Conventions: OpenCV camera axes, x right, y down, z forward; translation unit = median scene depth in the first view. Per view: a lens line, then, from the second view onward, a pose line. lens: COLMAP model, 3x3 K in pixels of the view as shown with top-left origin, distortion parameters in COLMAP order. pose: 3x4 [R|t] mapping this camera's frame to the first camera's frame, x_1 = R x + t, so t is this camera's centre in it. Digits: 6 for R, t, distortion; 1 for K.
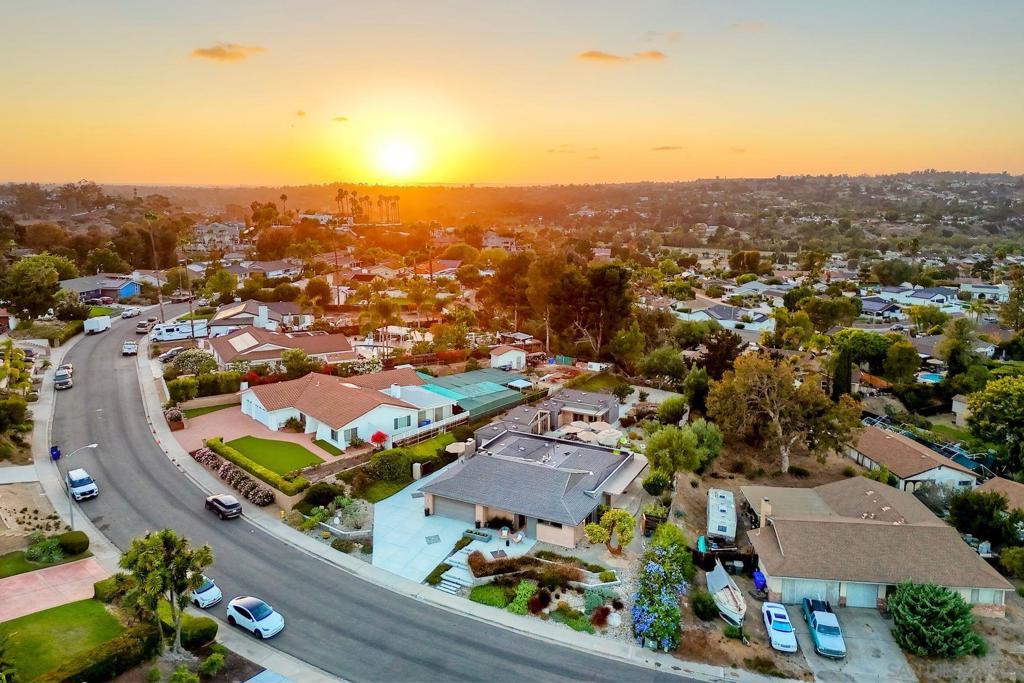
lens RADIAL K [[754.5, 0, 514.6], [0, 754.5, 303.0], [0, 0, 1]] dist [0.068693, -0.057392]
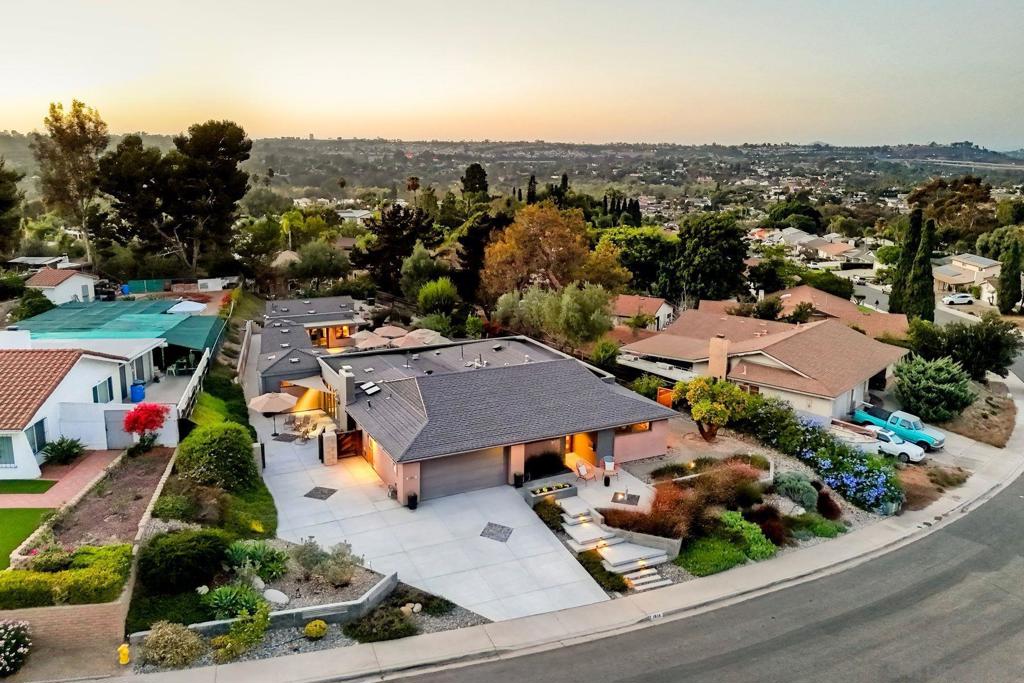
lens RADIAL K [[781.1, 0, 514.2], [0, 781.1, 302.9], [0, 0, 1]] dist [0.044168, -0.007076]
pose [[0.586503, -0.146213, 0.796641, -0.473847], [0.118731, 0.988466, 0.094008, 0.113928], [-0.801197, 0.039450, 0.597098, 0.663358]]
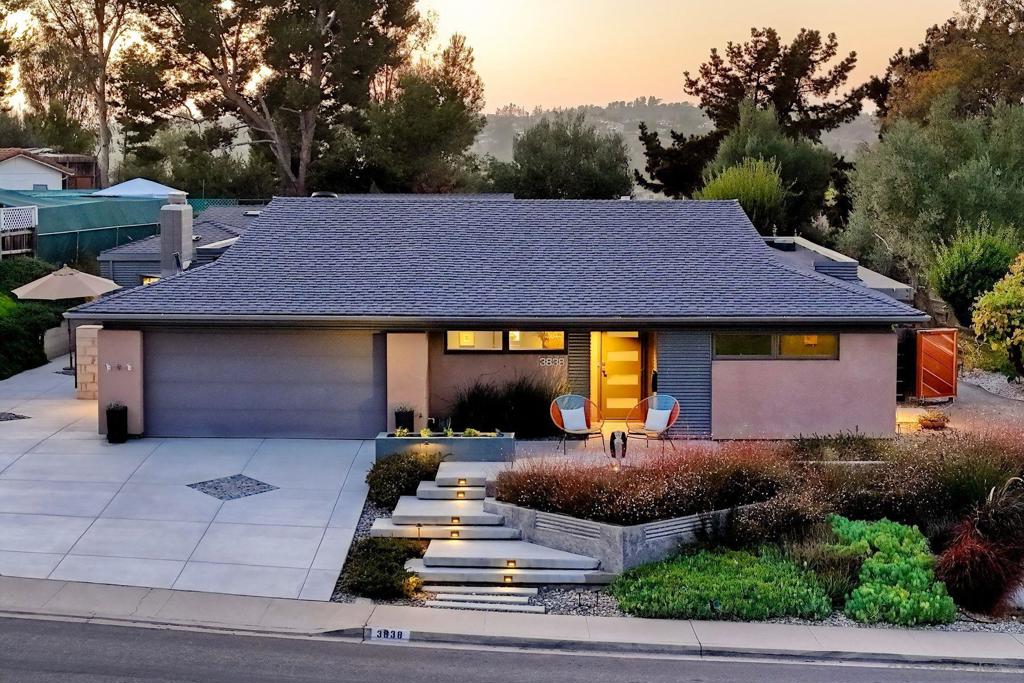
lens RADIAL K [[2085.5, 0, 509.6], [0, 2085.5, 272.1], [0, 0, 1]] dist [-0.205316, 0.775030]
pose [[0.906457, -0.032975, 0.421008, -0.259770], [0.075029, 0.993661, -0.083713, 0.298928], [-0.415579, 0.107470, 0.903186, 0.468542]]
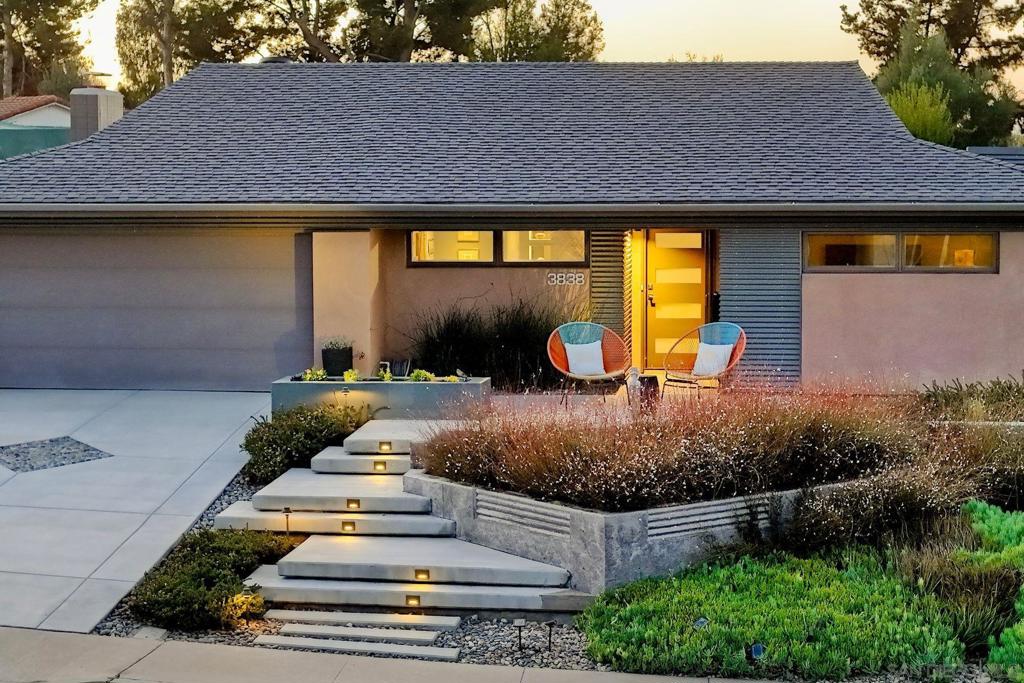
lens RADIAL K [[2112.3, 0, 512.0], [0, 2112.3, 341.5], [0, 0, 1]] dist [-0.247536, 1.401462]
pose [[0.940854, -0.037914, 0.336685, -0.147217], [0.064820, 0.995506, -0.069034, 0.314108], [-0.332555, 0.086775, 0.939083, 0.626636]]
